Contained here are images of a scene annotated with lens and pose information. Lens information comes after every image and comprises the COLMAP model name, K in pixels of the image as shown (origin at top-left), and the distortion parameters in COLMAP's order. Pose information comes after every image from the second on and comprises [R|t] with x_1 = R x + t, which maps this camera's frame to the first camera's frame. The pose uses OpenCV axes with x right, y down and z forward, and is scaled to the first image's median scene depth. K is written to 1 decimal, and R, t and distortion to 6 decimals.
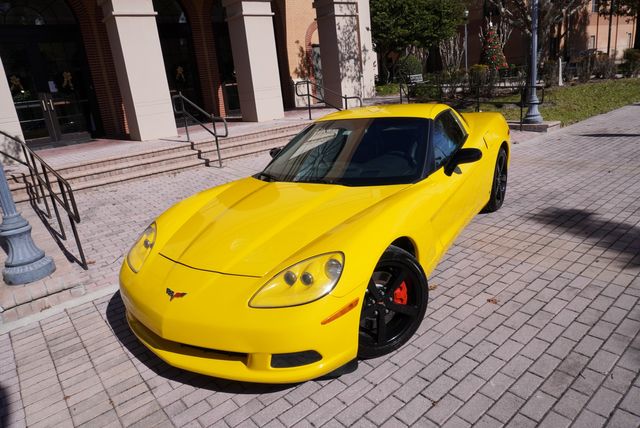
lens RADIAL K [[424.7, 0, 315.8], [0, 424.7, 211.1], [0, 0, 1]] dist [-0.041001, 0.023044]
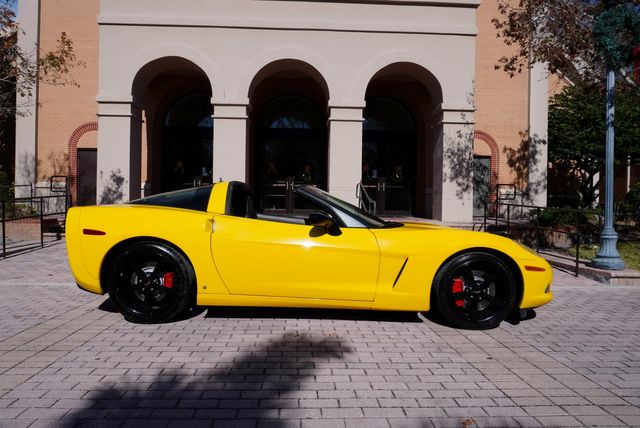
lens RADIAL K [[424.7, 0, 313.6], [0, 424.7, 215.9], [0, 0, 1]] dist [-0.041001, 0.023044]
pose [[0.792054, 0.127027, -0.597088, 0.436571], [-0.269541, 0.950373, -0.155368, -0.053957], [0.547720, 0.284000, 0.786986, 0.187470]]
